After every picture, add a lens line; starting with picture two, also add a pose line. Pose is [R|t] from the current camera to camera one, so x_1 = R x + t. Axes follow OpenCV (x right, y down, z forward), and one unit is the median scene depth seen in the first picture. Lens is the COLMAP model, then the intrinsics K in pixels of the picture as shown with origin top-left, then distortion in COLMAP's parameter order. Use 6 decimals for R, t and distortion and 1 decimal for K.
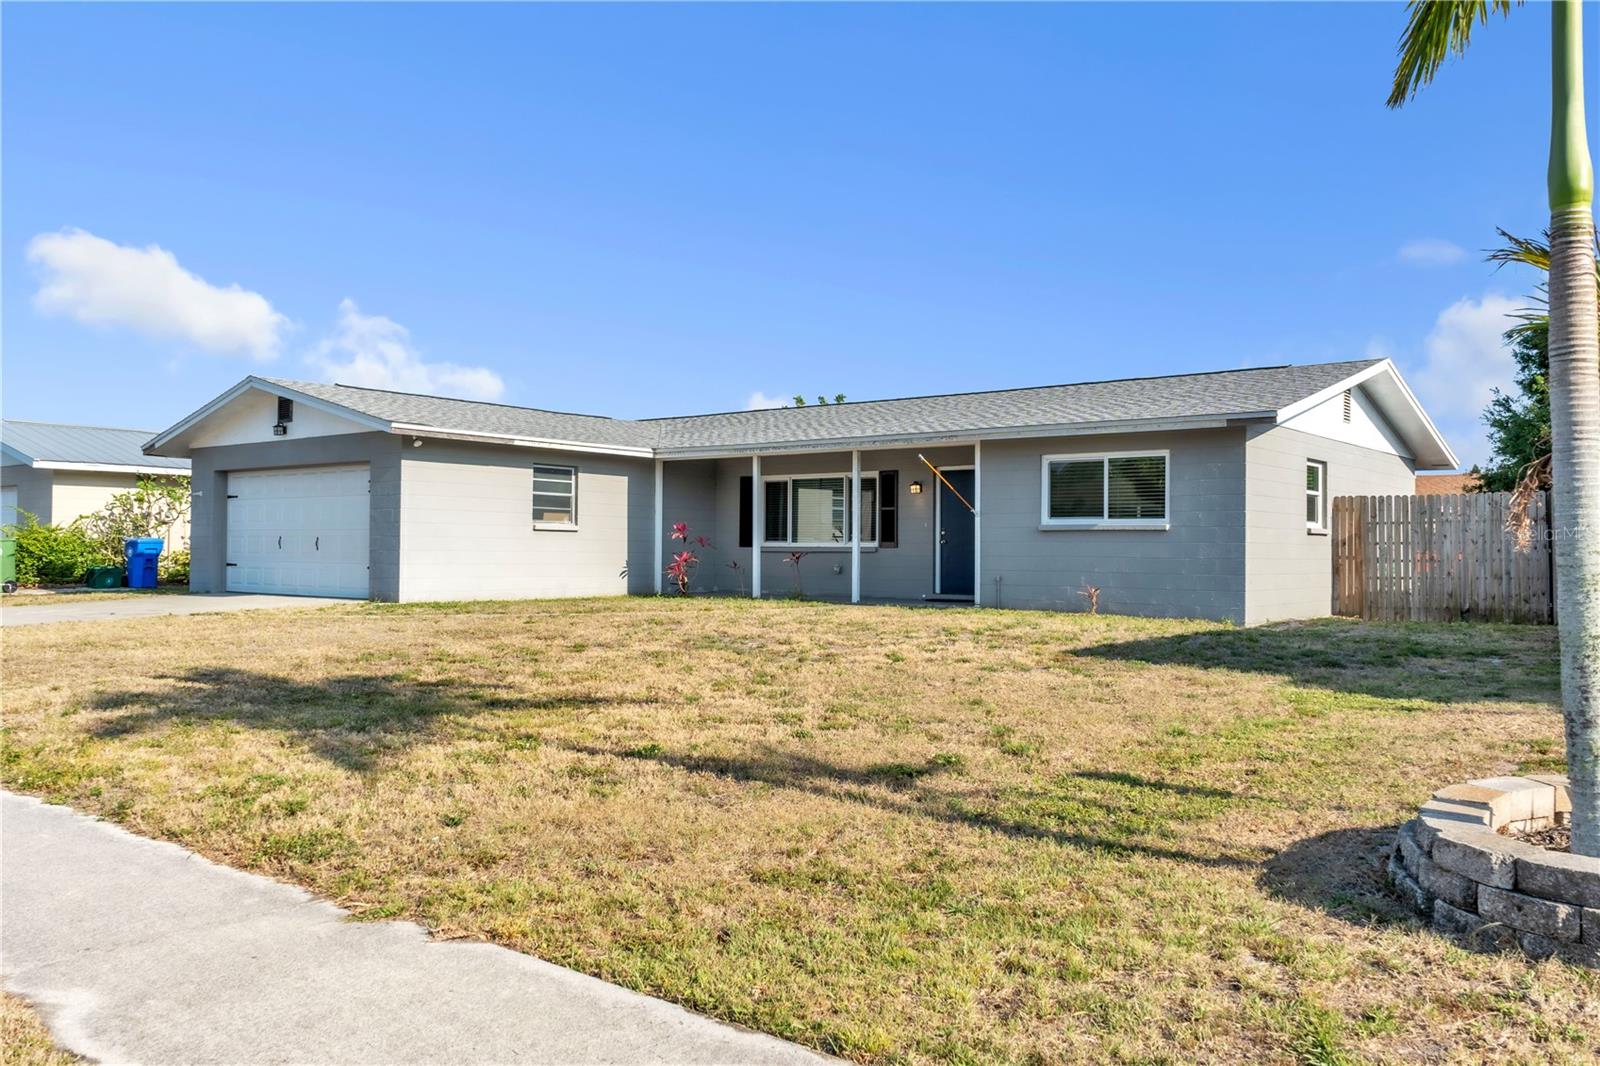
lens RADIAL K [[1265.4, 0, 800.0], [0, 1265.4, 533.0], [0, 0, 1]] dist [-0.002062, 0.001925]
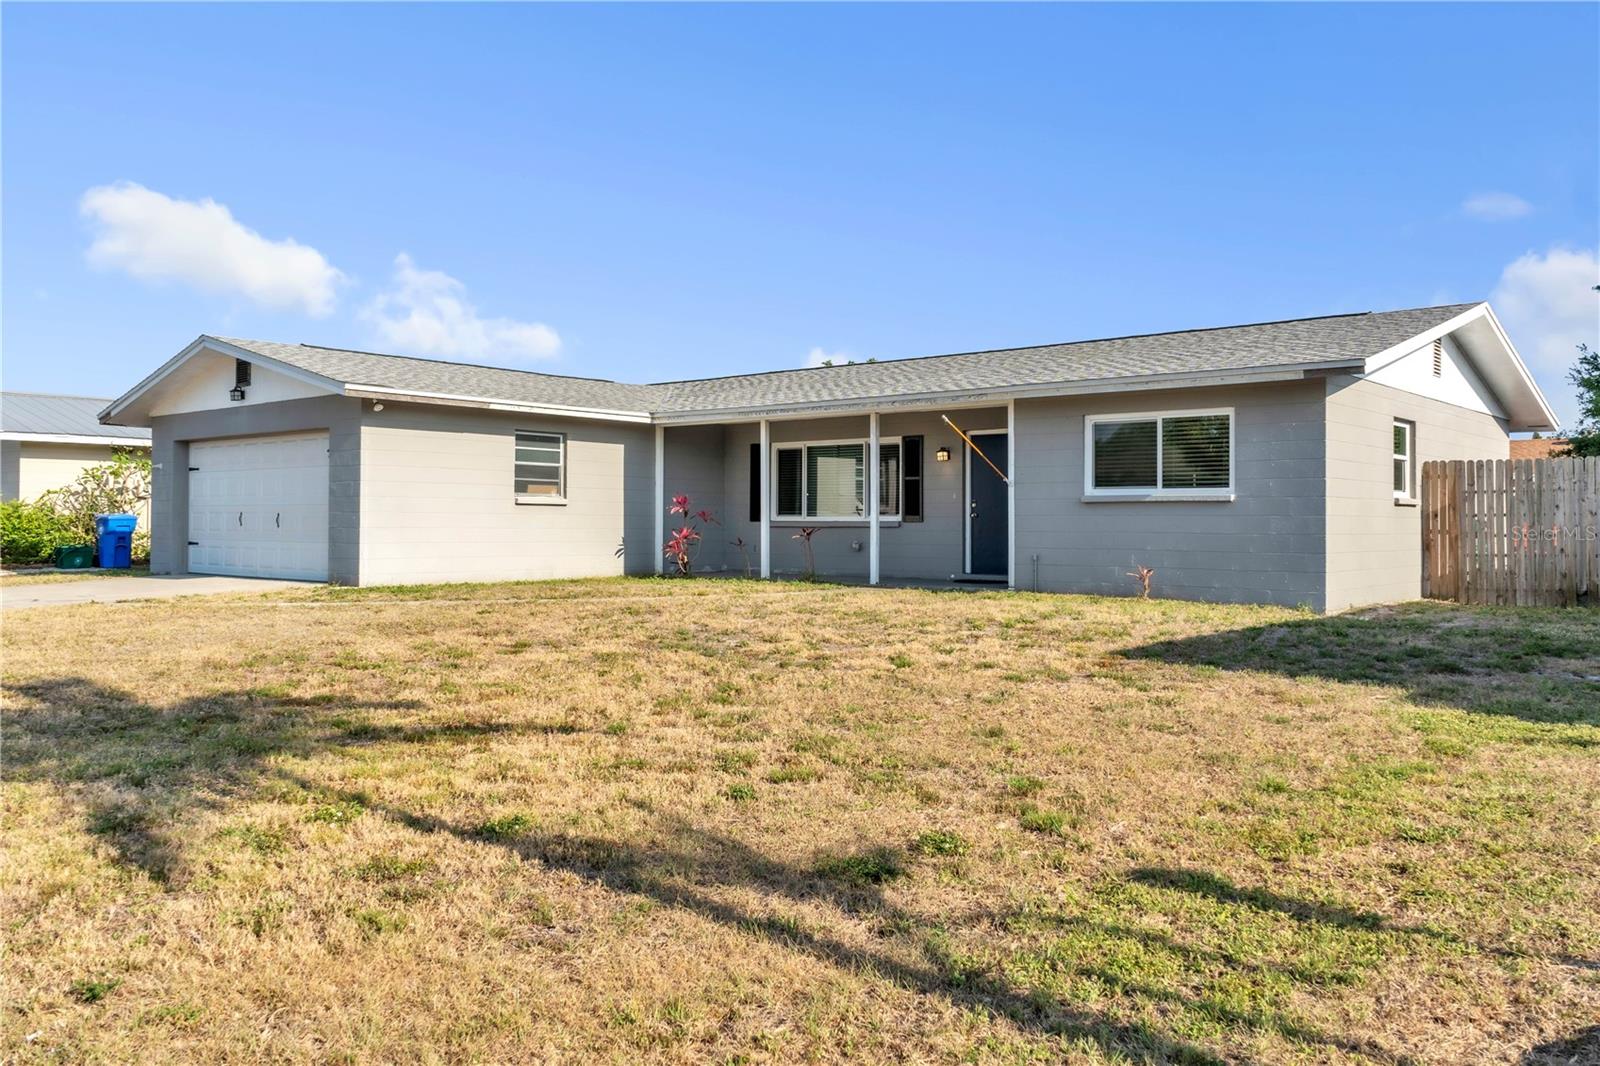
lens RADIAL K [[1276.5, 0, 799.2], [0, 1276.5, 507.0], [0, 0, 1]] dist [-0.001421, -0.001001]
pose [[0.999430, -0.004509, -0.033462, 0.022432], [0.004564, 0.999988, 0.001568, -0.000890], [0.033455, -0.001720, 0.999439, 0.108409]]
